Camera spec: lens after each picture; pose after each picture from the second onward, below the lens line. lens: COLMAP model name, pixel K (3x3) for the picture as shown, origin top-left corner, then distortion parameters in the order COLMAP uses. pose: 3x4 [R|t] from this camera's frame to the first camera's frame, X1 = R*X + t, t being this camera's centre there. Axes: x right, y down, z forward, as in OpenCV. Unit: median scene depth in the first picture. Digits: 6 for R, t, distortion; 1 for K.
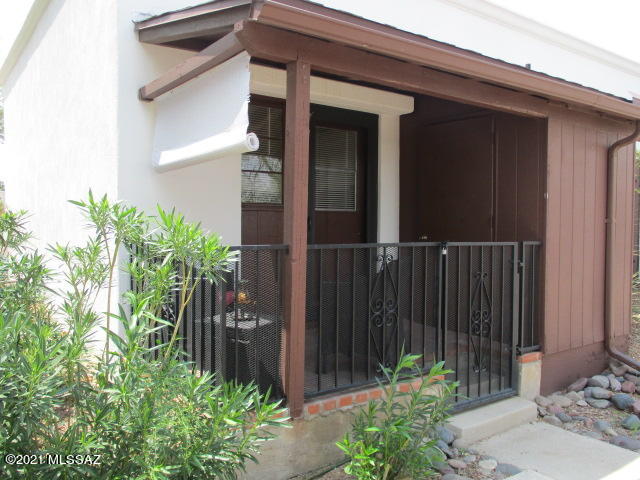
lens RADIAL K [[524.0, 0, 316.8], [0, 524.0, 239.8], [0, 0, 1]] dist [-0.049693, -0.002811]
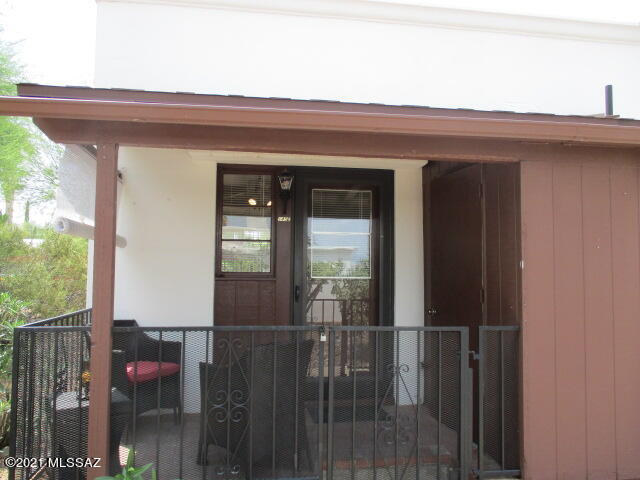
lens RADIAL K [[524.0, 0, 316.8], [0, 524.0, 239.8], [0, 0, 1]] dist [-0.049693, -0.002811]
pose [[0.877876, -0.066588, -0.474236, 0.550636], [-0.005118, 0.988925, -0.148330, -0.007046], [0.478861, 0.132643, 0.867812, 0.213604]]
